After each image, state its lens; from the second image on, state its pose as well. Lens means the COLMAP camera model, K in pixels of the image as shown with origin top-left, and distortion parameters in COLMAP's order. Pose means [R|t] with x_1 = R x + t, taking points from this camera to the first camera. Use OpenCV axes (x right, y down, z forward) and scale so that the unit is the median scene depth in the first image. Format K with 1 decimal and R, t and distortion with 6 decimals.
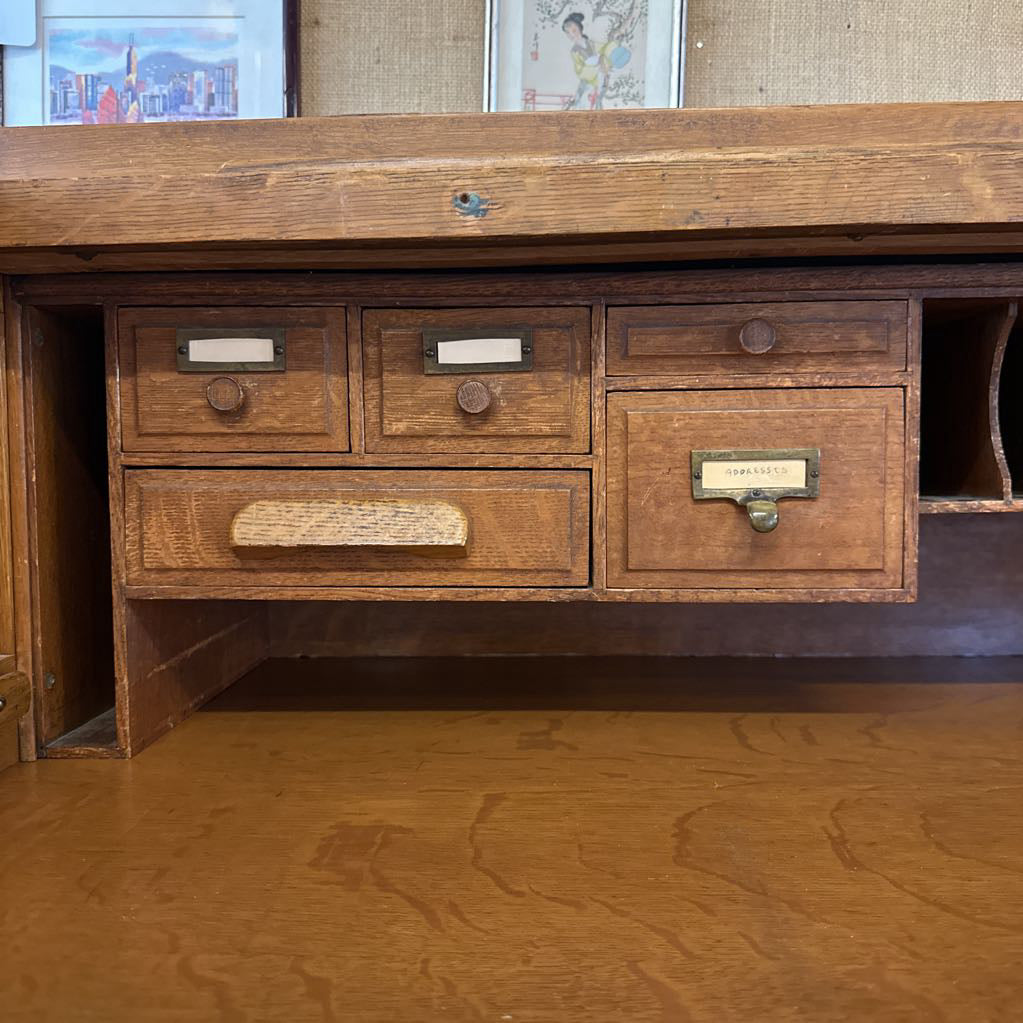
lens RADIAL K [[944.0, 0, 511.5], [0, 944.0, 511.5], [0, 0, 1]] dist [0.195932, -0.407089]
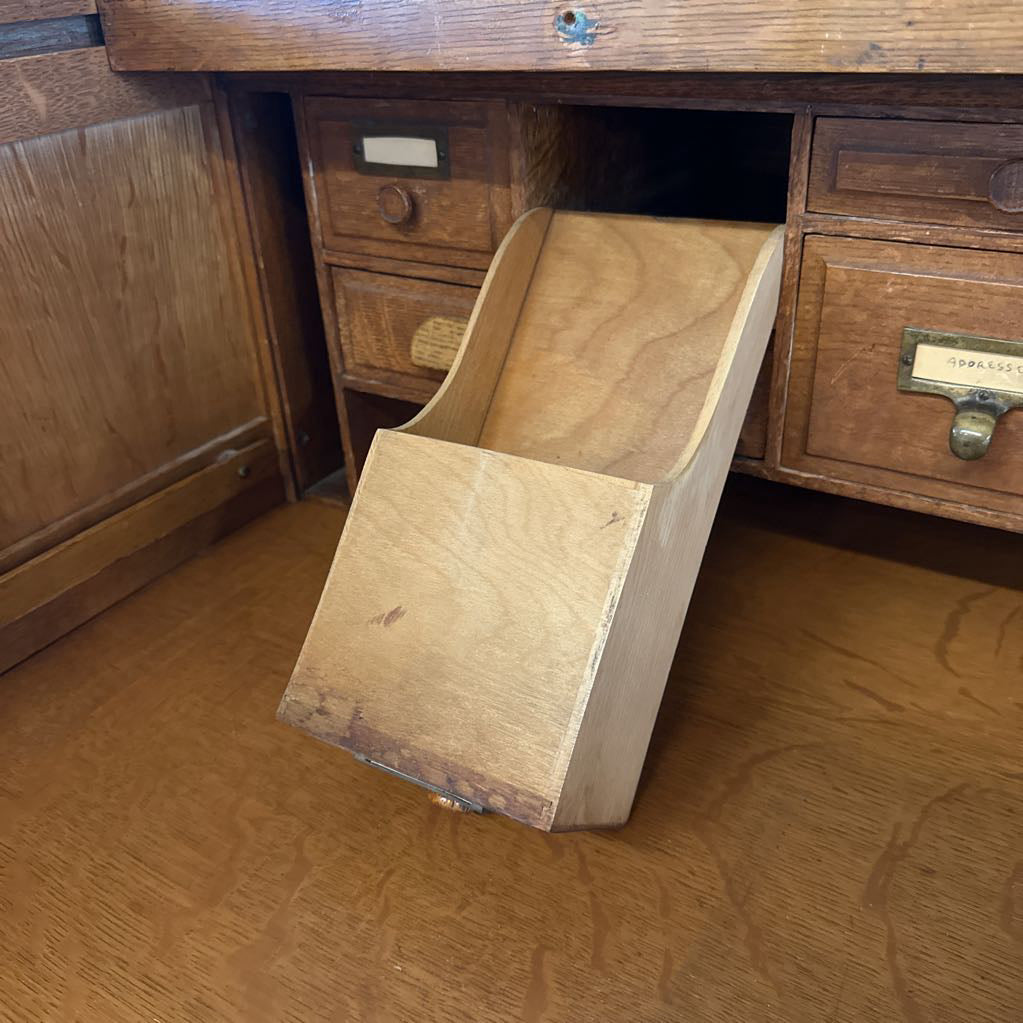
lens RADIAL K [[979.7, 0, 513.5], [0, 979.7, 517.3], [0, 0, 1]] dist [0.124773, -0.257555]
pose [[0.872552, 0.211298, -0.440462, 0.294107], [0.009124, 0.894416, 0.447143, -0.279694], [0.488437, -0.394174, 0.778496, 0.181929]]
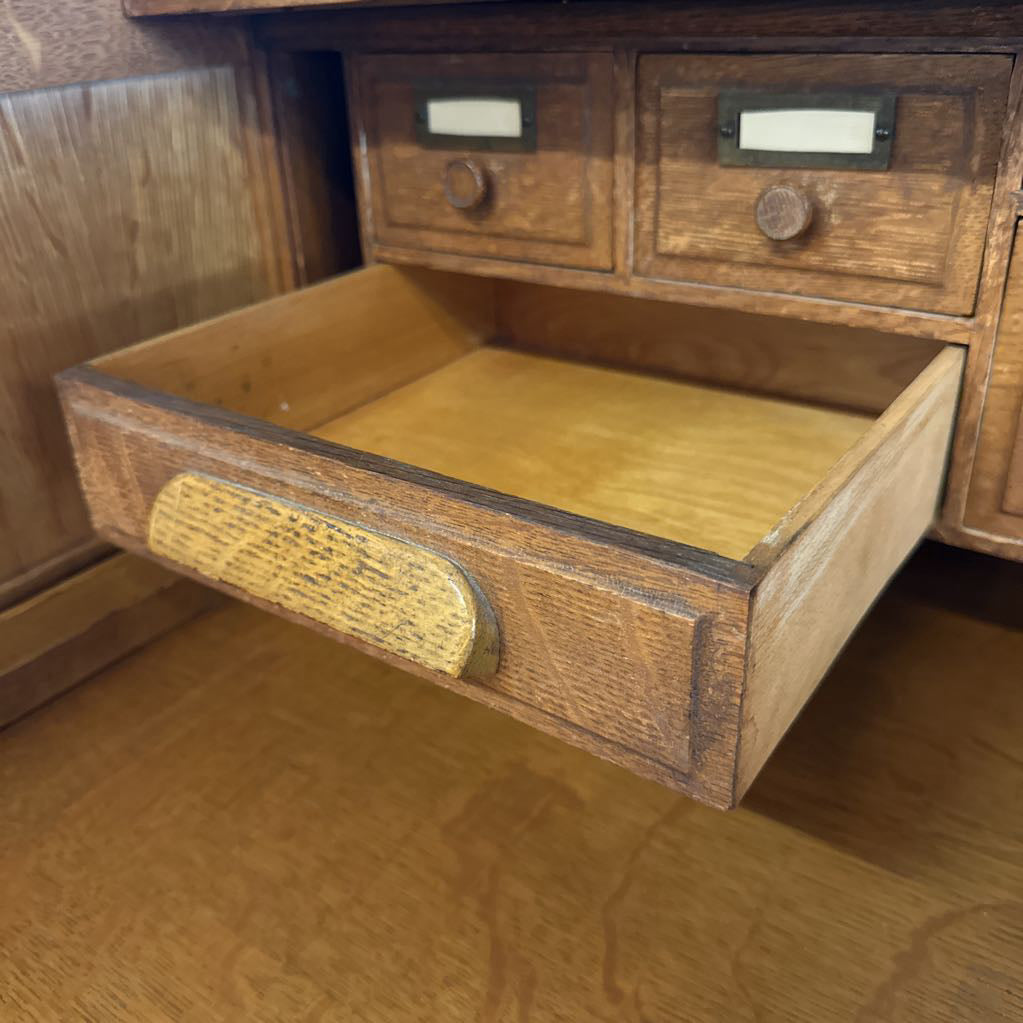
lens RADIAL K [[1003.5, 0, 514.8], [0, 1003.5, 514.1], [0, 0, 1]] dist [0.063606, -0.152384]
pose [[0.846316, 0.220048, -0.485107, 0.175929], [0.000247, 0.910526, 0.413452, -0.212847], [0.532681, -0.350031, 0.770538, 0.319965]]
